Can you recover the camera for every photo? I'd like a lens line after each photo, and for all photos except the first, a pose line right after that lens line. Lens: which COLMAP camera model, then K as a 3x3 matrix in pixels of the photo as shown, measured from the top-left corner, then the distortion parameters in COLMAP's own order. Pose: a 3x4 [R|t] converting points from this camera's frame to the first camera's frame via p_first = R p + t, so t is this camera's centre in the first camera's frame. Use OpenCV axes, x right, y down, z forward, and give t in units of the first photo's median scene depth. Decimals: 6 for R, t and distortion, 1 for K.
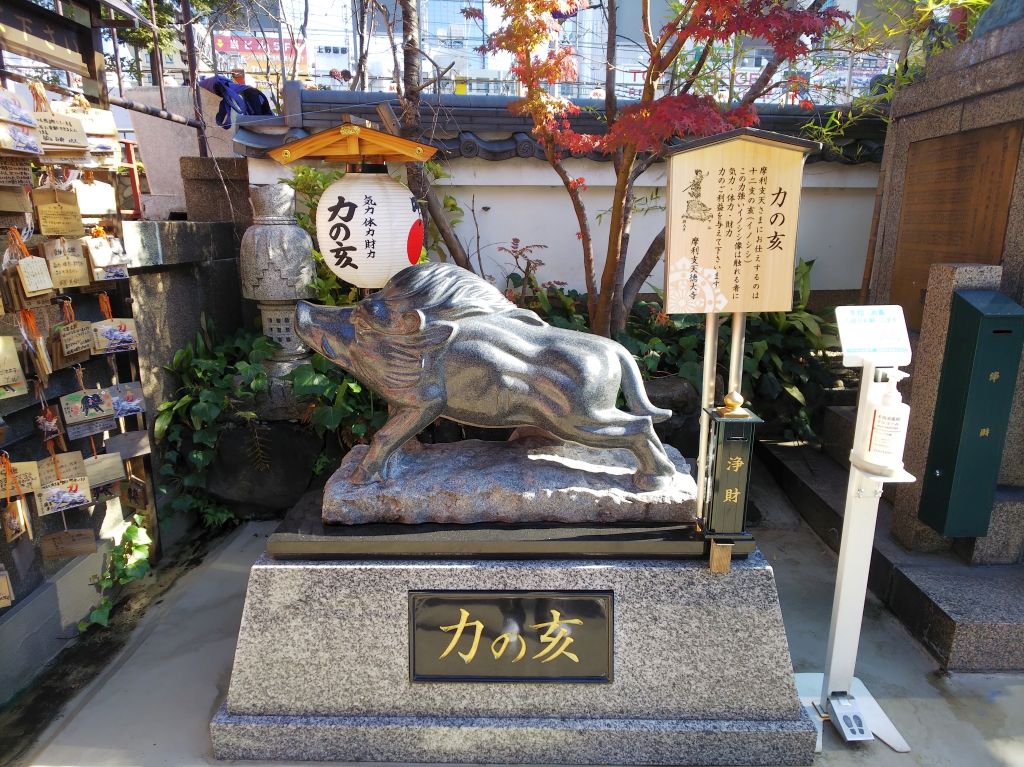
lens RADIAL K [[648.8, 0, 516.1], [0, 648.8, 381.4], [0, 0, 1]] dist [0.006875, -0.010846]
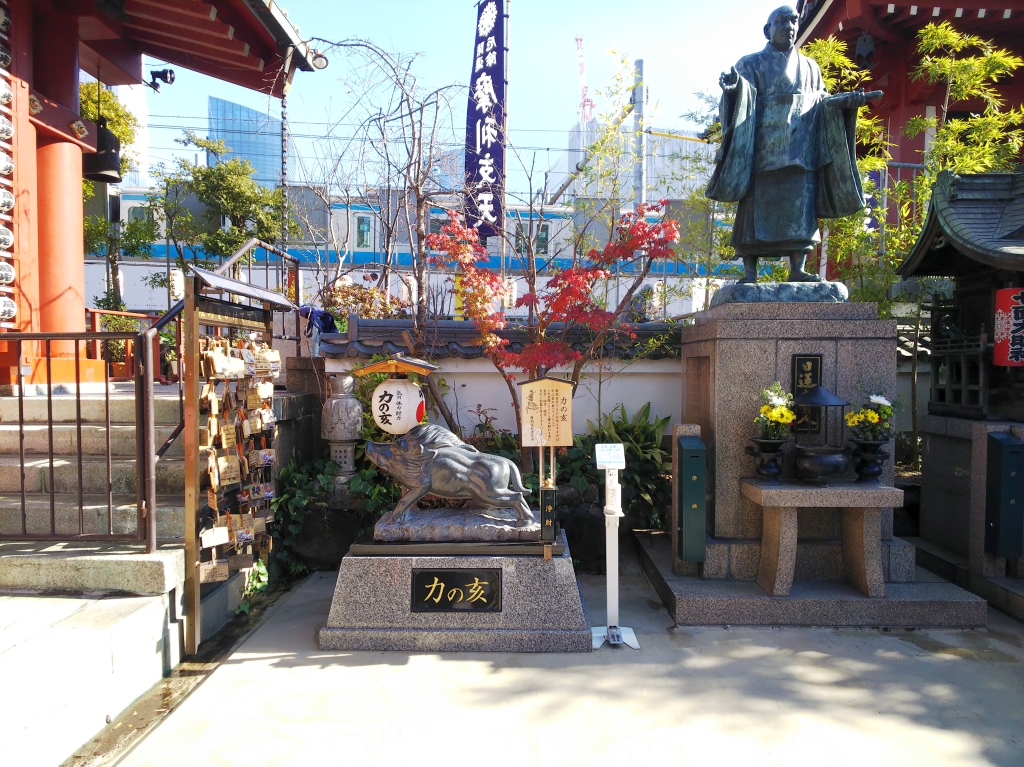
lens RADIAL K [[648.8, 0, 511.6], [0, 648.8, 382.5], [0, 0, 1]] dist [0.006875, -0.010846]
pose [[0.999931, 0.004274, -0.010943, 0.188636], [-0.006497, 0.977253, -0.211979, 0.154091], [0.009788, 0.212035, 0.977213, -1.241700]]
